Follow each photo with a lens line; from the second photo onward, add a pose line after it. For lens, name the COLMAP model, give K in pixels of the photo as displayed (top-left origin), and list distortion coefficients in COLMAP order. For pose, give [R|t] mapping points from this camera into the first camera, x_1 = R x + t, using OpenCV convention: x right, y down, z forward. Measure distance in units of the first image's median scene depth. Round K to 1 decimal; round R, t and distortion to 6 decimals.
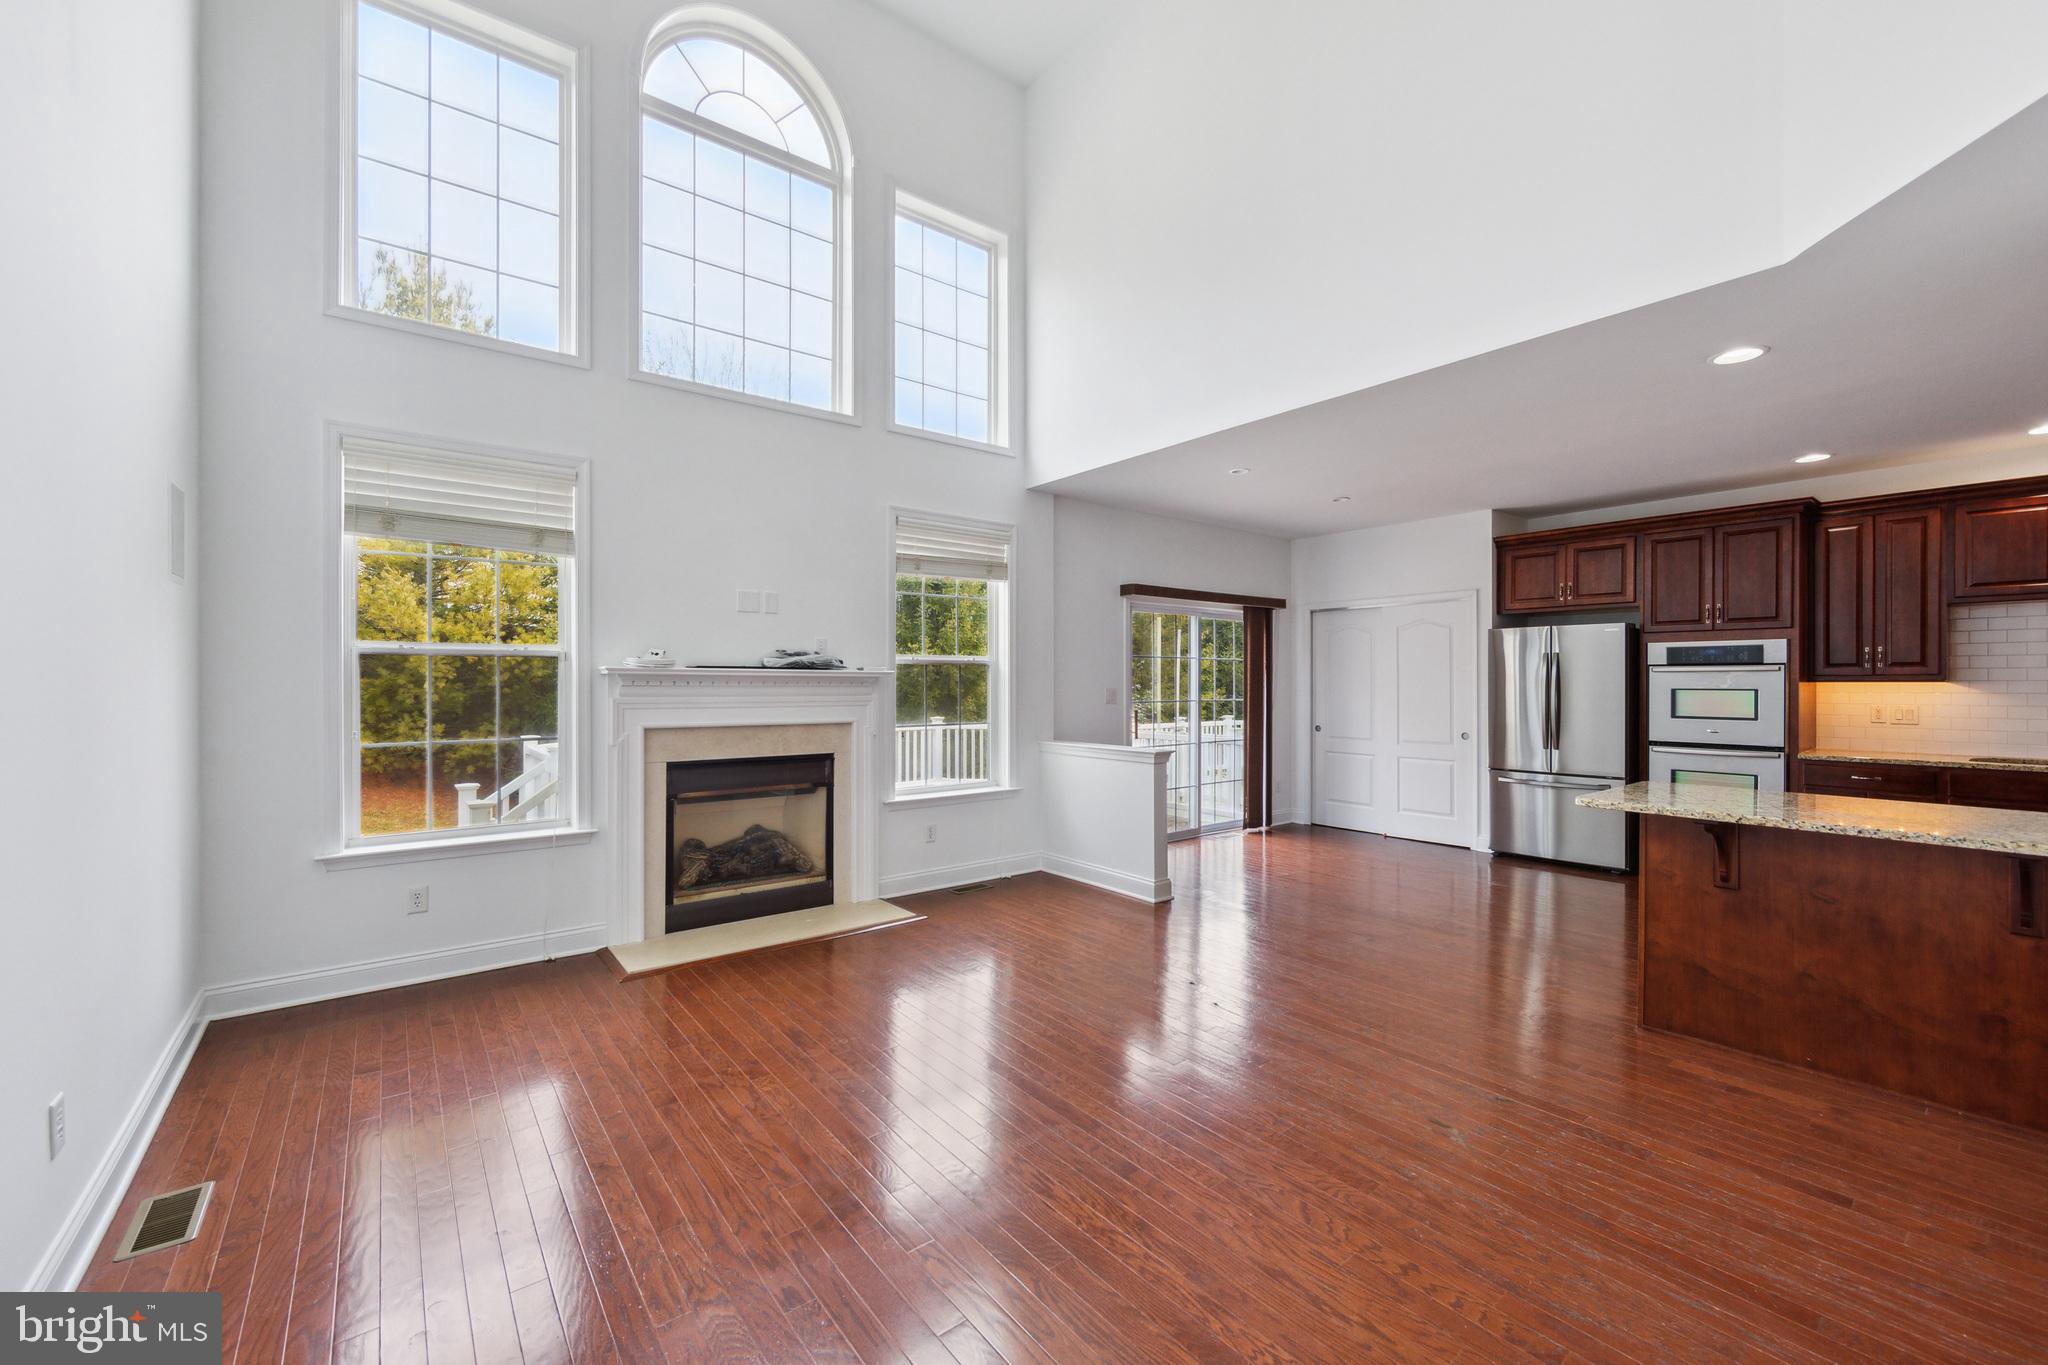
lens RADIAL K [[814.5, 0, 1028.1], [0, 814.5, 681.1], [0, 0, 1]] dist [-0.000411, -0.000817]
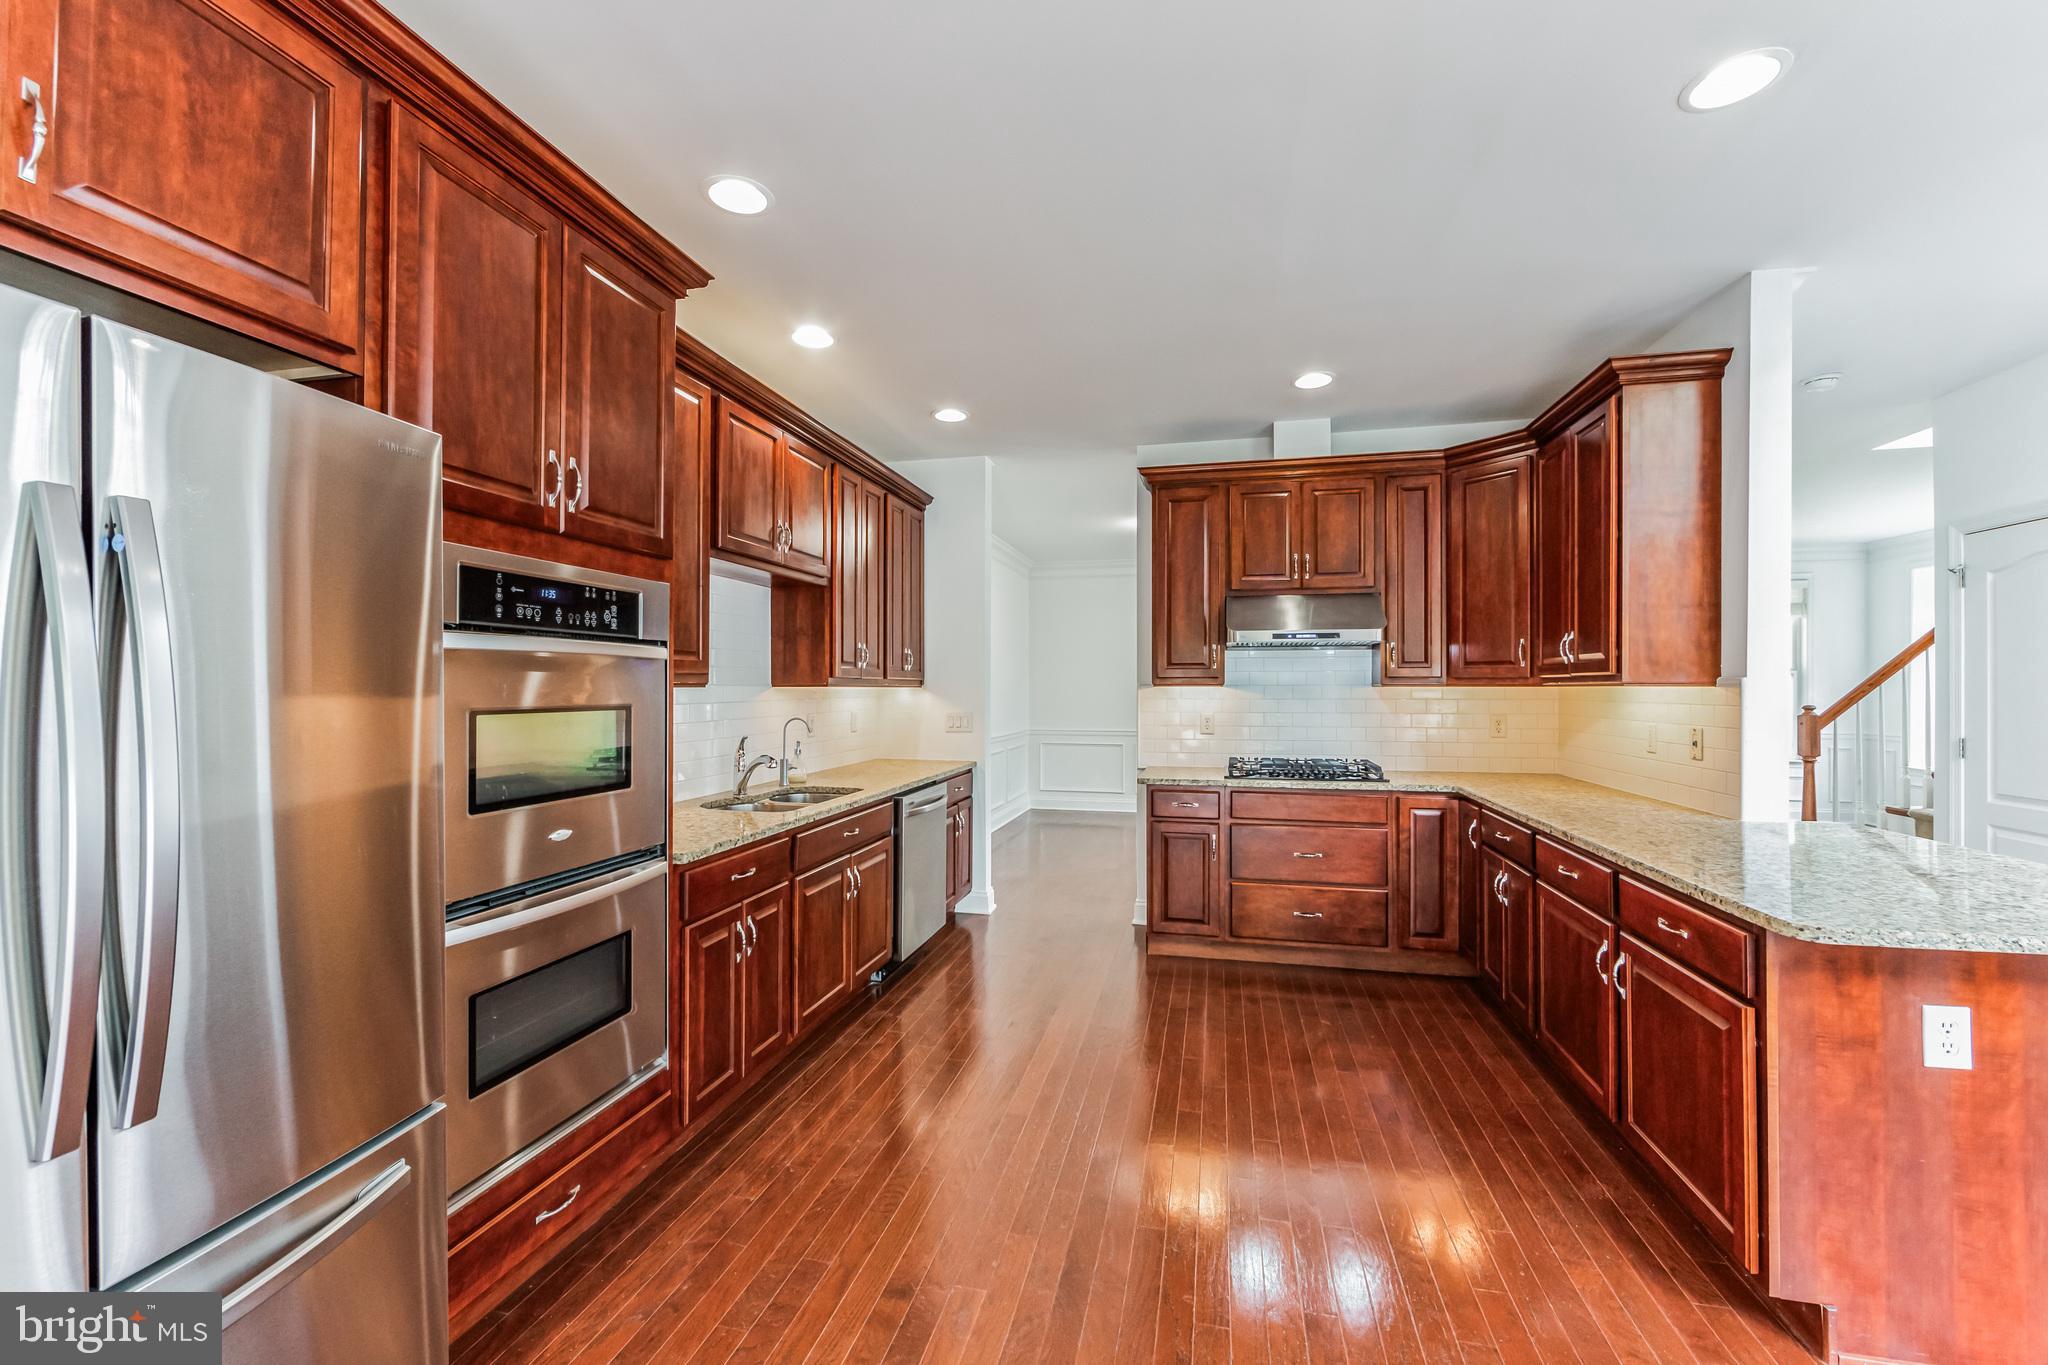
lens RADIAL K [[814.5, 0, 1019.8], [0, 814.5, 686.0], [0, 0, 1]] dist [-0.000411, -0.000817]
pose [[-0.614641, 0.002219, 0.788804, 0.497169], [0.001267, 0.999998, -0.001826, 0.001352], [-0.788806, -0.000123, -0.614642, 1.129975]]
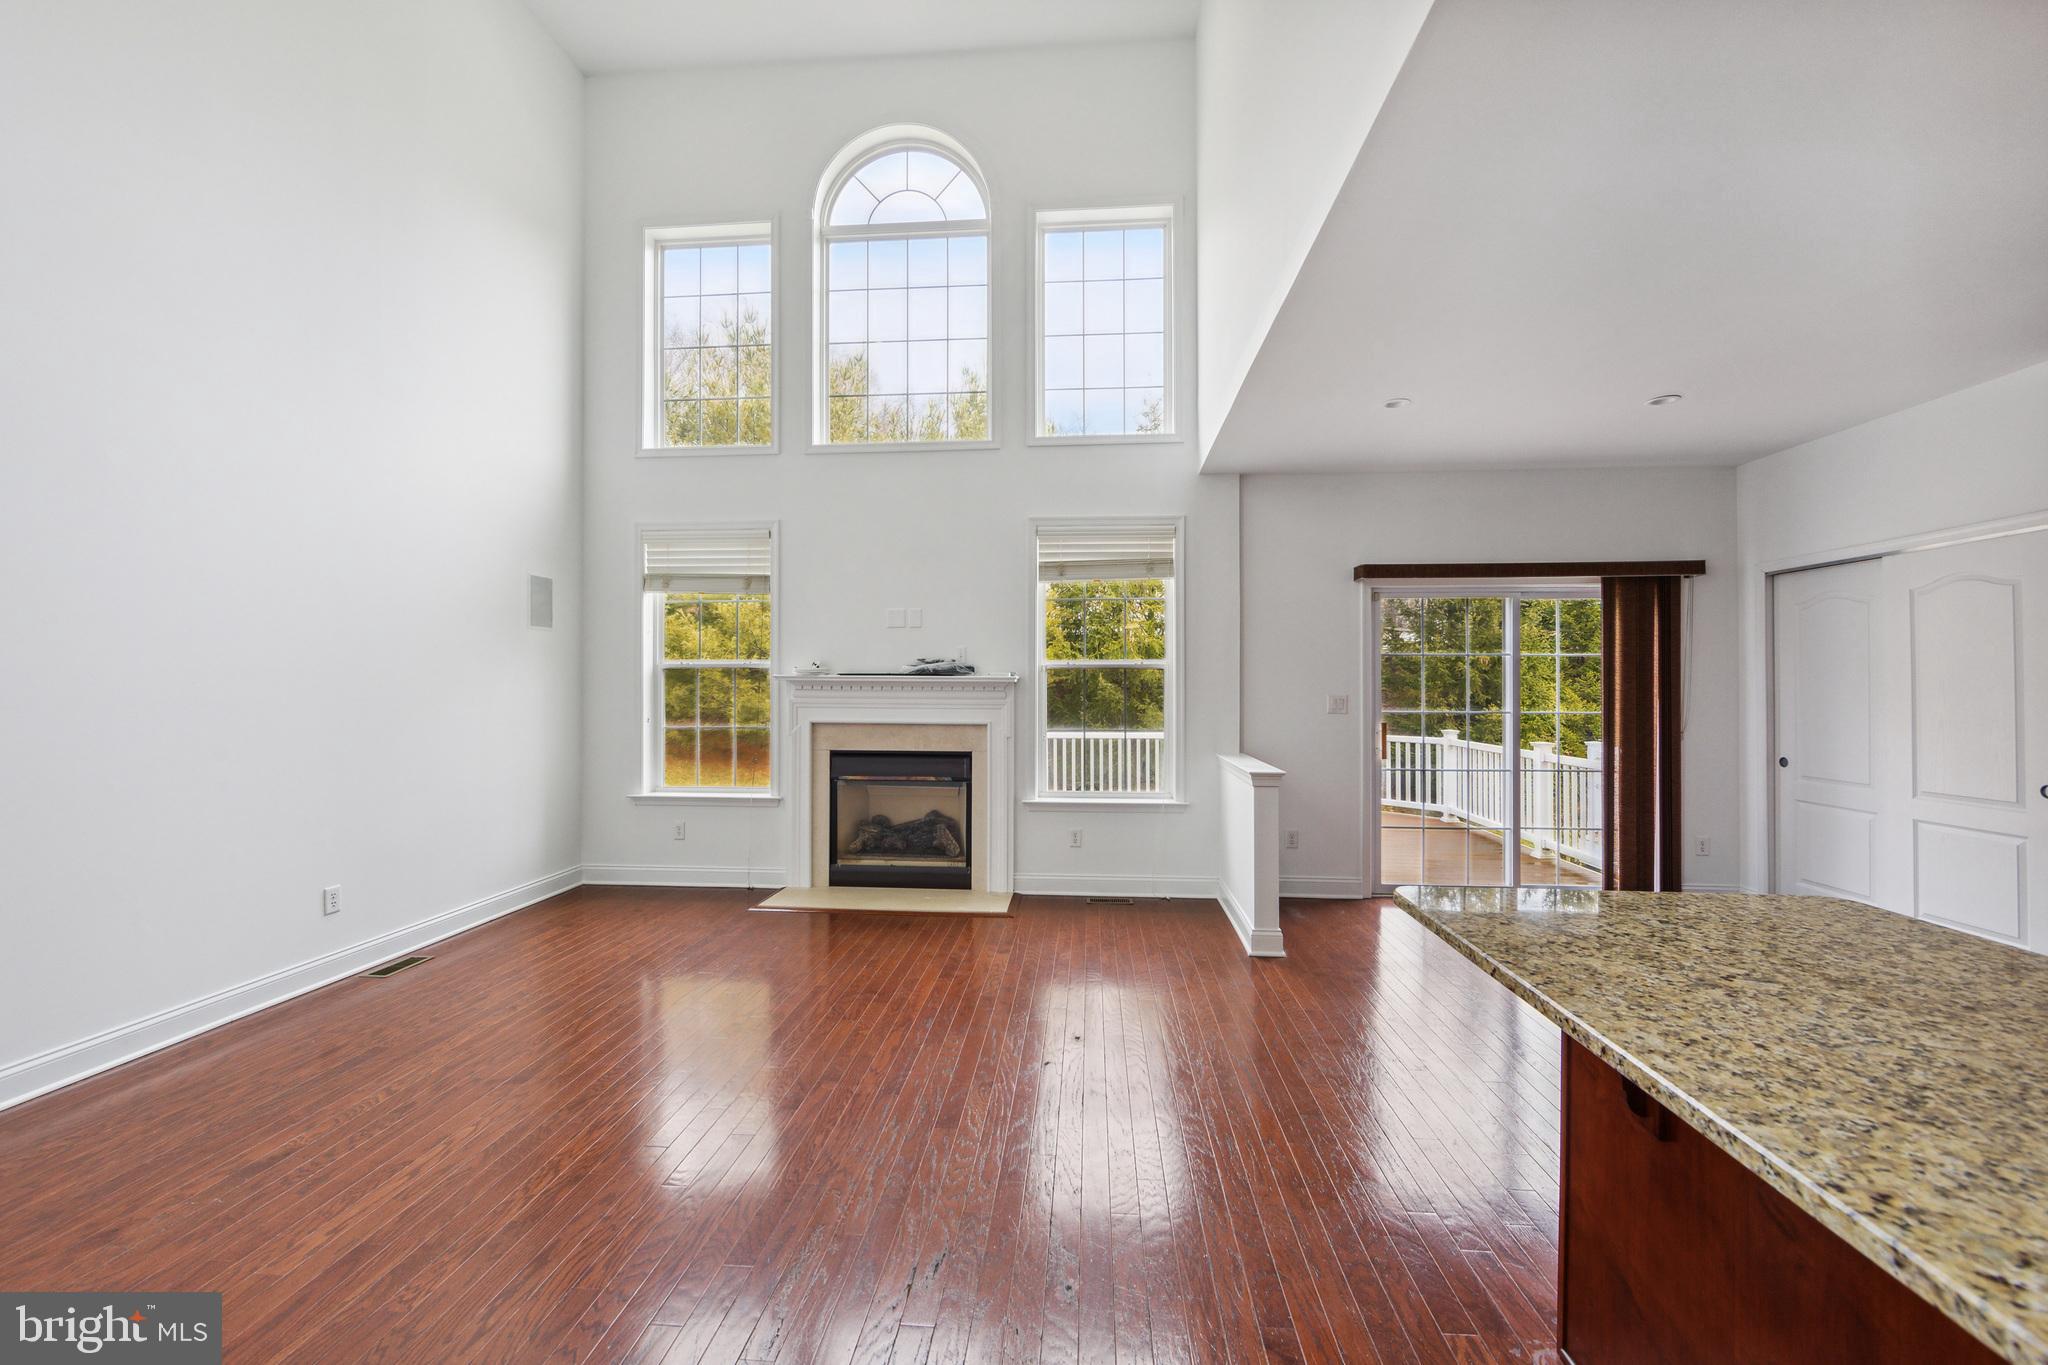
lens RADIAL K [[814.5, 0, 1041.9], [0, 814.5, 679.1], [0, 0, 1]] dist [-0.000411, -0.000817]
pose [[0.733888, -0.004629, -0.679255, 0.545140], [-0.000735, 0.999971, -0.007609, -0.000962], [0.679270, 0.006084, 0.733863, 0.246602]]
